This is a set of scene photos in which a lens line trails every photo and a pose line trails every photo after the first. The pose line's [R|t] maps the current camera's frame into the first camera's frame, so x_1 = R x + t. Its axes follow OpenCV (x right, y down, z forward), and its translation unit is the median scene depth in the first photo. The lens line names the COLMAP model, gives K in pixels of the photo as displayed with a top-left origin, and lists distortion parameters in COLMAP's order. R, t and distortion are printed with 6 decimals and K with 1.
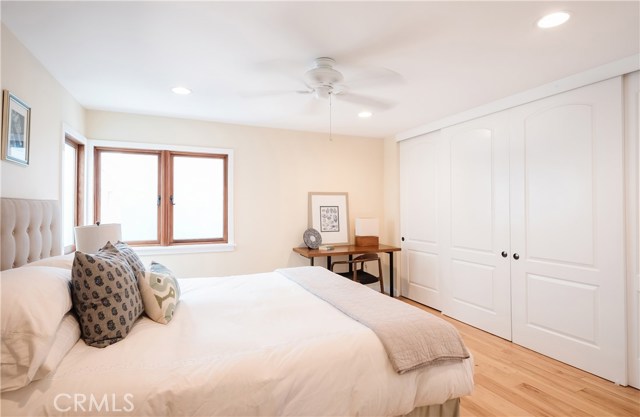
lens RADIAL K [[328.4, 0, 322.1], [0, 328.4, 208.9], [0, 0, 1]] dist [-0.015556, -0.006428]
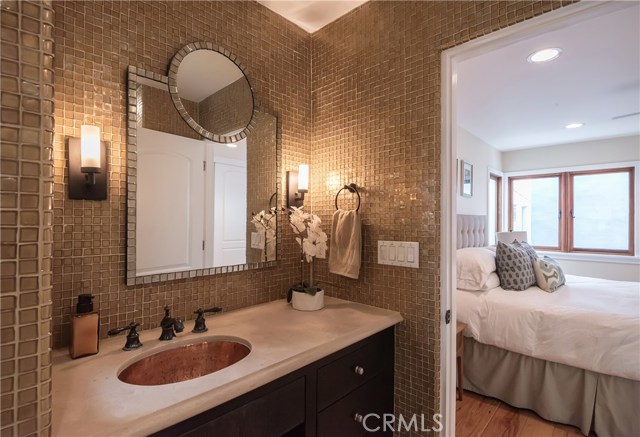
lens RADIAL K [[307.4, 0, 315.0], [0, 307.4, 217.3], [0, 0, 1]] dist [-0.028477, -0.004905]
pose [[0.379531, -0.008221, -0.925143, 0.214498], [-0.007368, 0.999902, -0.011908, 0.006606], [0.925150, 0.011336, 0.379433, -0.297060]]
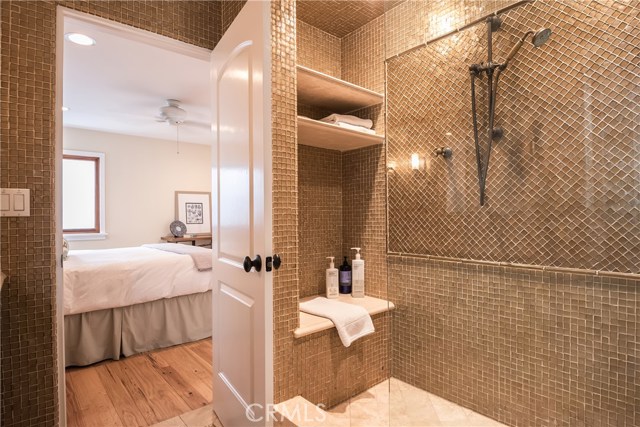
lens RADIAL K [[343.9, 0, 316.6], [0, 343.9, 213.4], [0, 0, 1]] dist [0.010767, -0.016822]
pose [[0.956597, -0.005504, 0.291363, 0.120915], [0.008424, 0.999926, -0.008771, 0.064670], [-0.291293, 0.010845, 0.956573, -0.510087]]
